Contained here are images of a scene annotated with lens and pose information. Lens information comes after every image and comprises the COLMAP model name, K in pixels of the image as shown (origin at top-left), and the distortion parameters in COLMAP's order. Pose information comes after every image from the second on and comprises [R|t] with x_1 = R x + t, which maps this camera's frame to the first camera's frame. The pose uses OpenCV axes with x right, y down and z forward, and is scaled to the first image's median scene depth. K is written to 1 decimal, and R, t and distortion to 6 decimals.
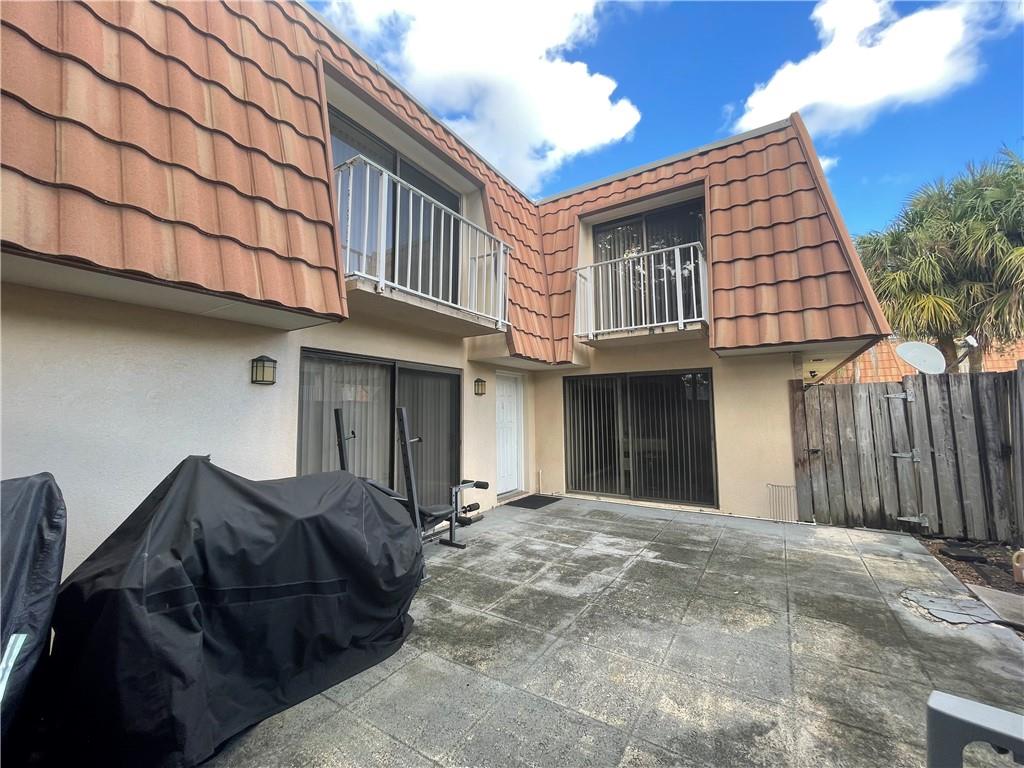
lens RADIAL K [[416.2, 0, 513.5], [0, 416.2, 377.0], [0, 0, 1]] dist [-0.000304, 0.000193]
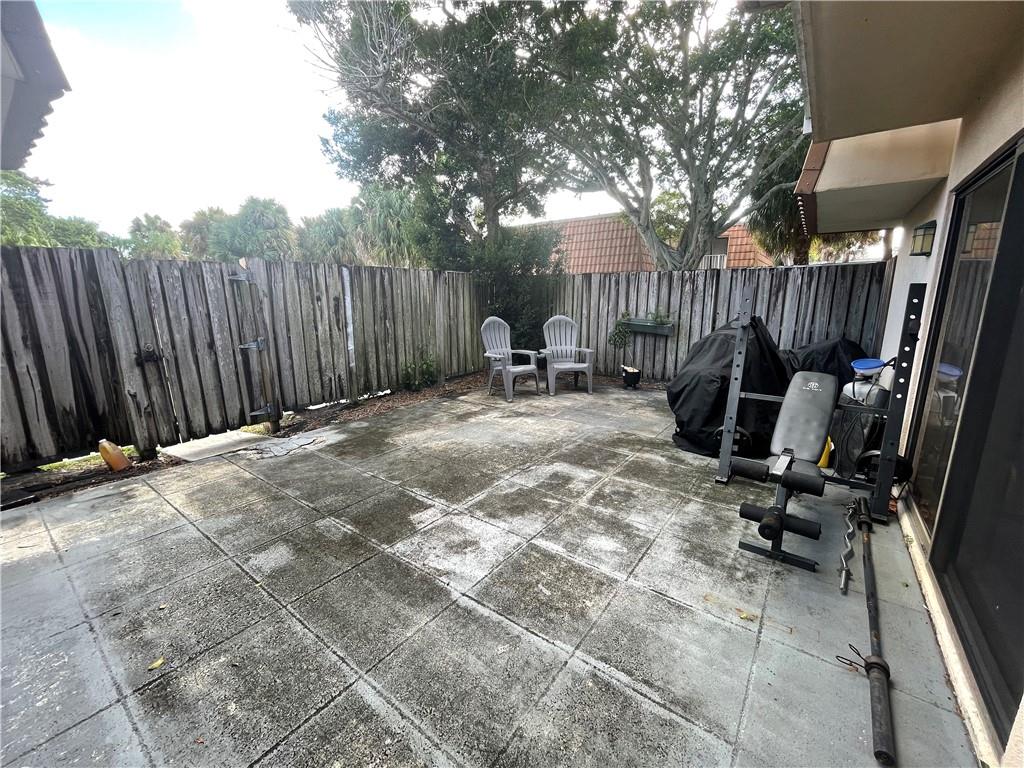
lens RADIAL K [[416.2, 0, 510.6], [0, 416.2, 383.3], [0, 0, 1]] dist [-0.000304, 0.000193]
pose [[-0.997056, -0.001233, 0.076669, 0.165291], [0.007513, 0.993488, 0.113688, 0.163520], [-0.076310, 0.113929, -0.990554, 1.821193]]
